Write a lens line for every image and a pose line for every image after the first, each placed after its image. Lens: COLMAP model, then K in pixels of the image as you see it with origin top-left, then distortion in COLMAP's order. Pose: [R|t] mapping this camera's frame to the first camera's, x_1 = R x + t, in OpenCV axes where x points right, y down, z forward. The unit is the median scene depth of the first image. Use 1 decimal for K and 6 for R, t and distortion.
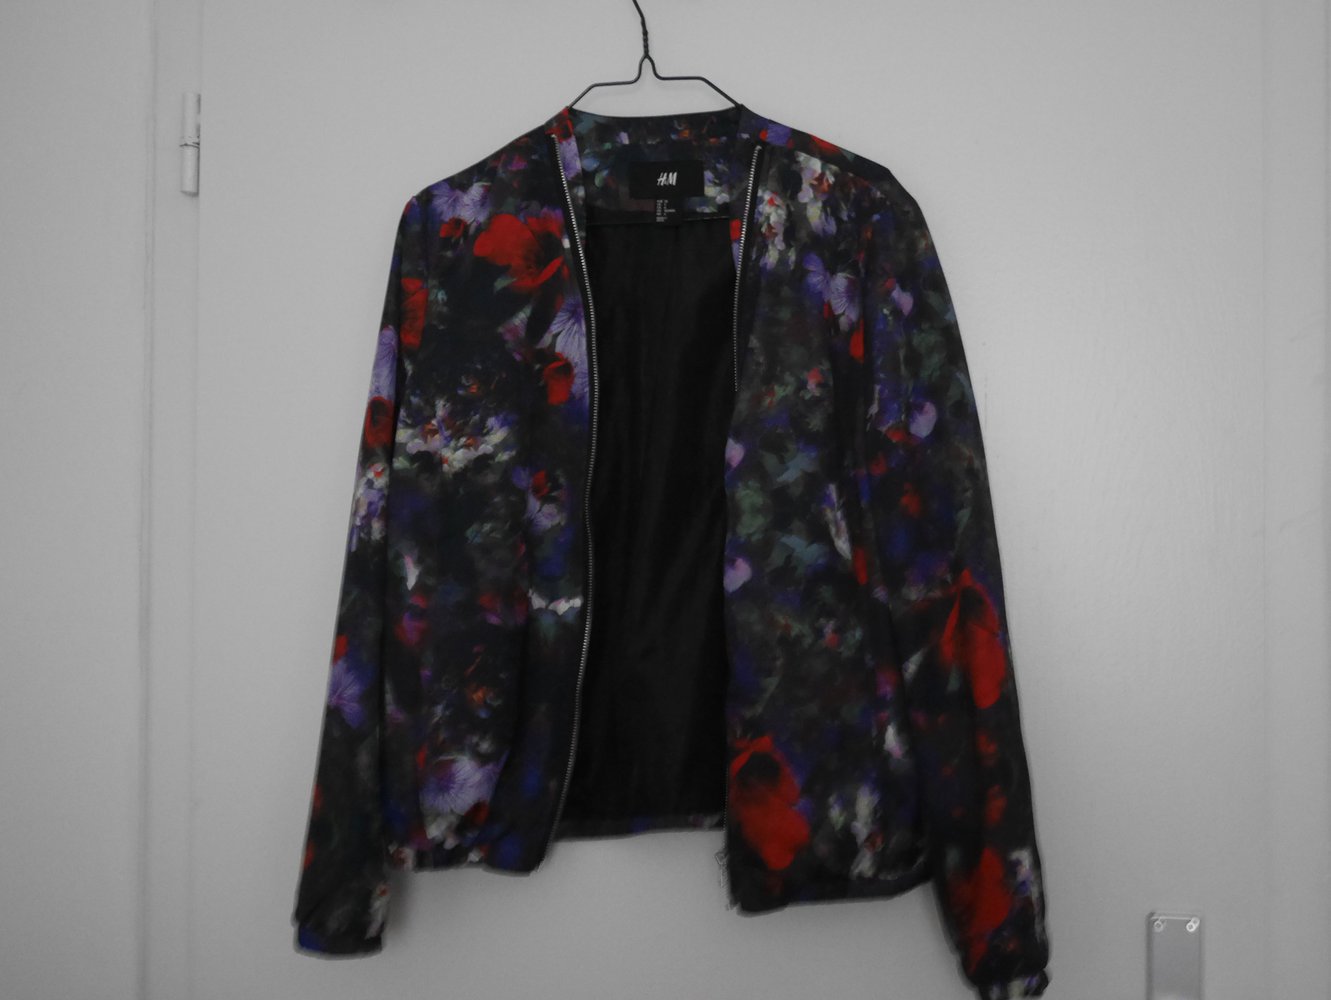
lens RADIAL K [[1700.1, 0, 657.9], [0, 1700.1, 494.4], [0, 0, 1]] dist [-0.027253, 0.000000]
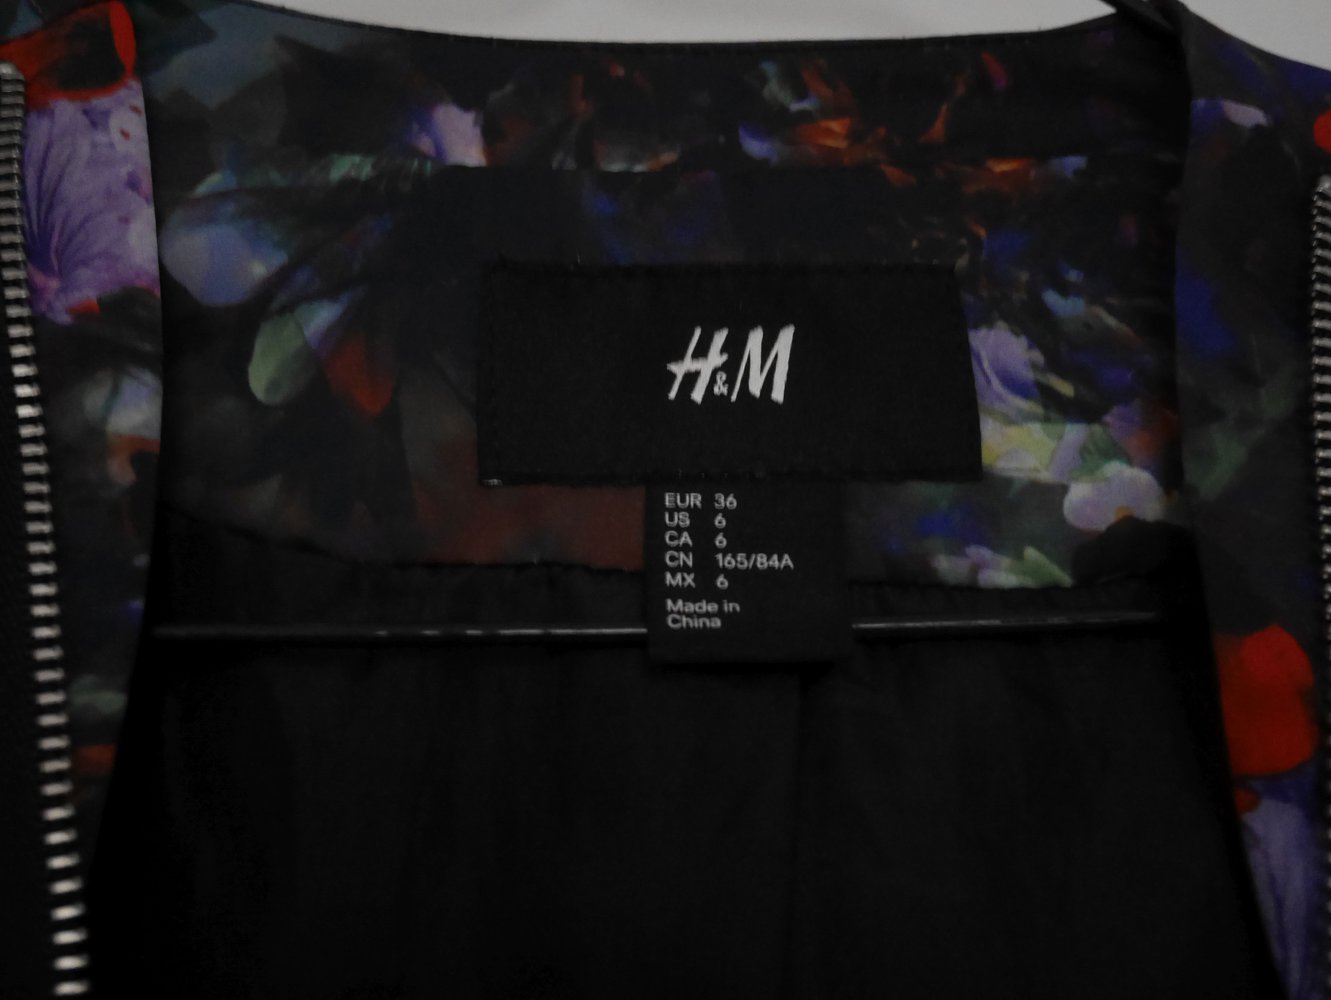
lens RADIAL K [[1393.9, 0, 672.6], [0, 1393.9, 500.3], [0, 0, 1]] dist [-0.000718, 0.000000]
pose [[0.979859, 0.067210, 0.188041, -0.022487], [0.003808, 0.935197, -0.354106, -0.129367], [-0.199655, 0.347691, 0.916105, 0.887136]]
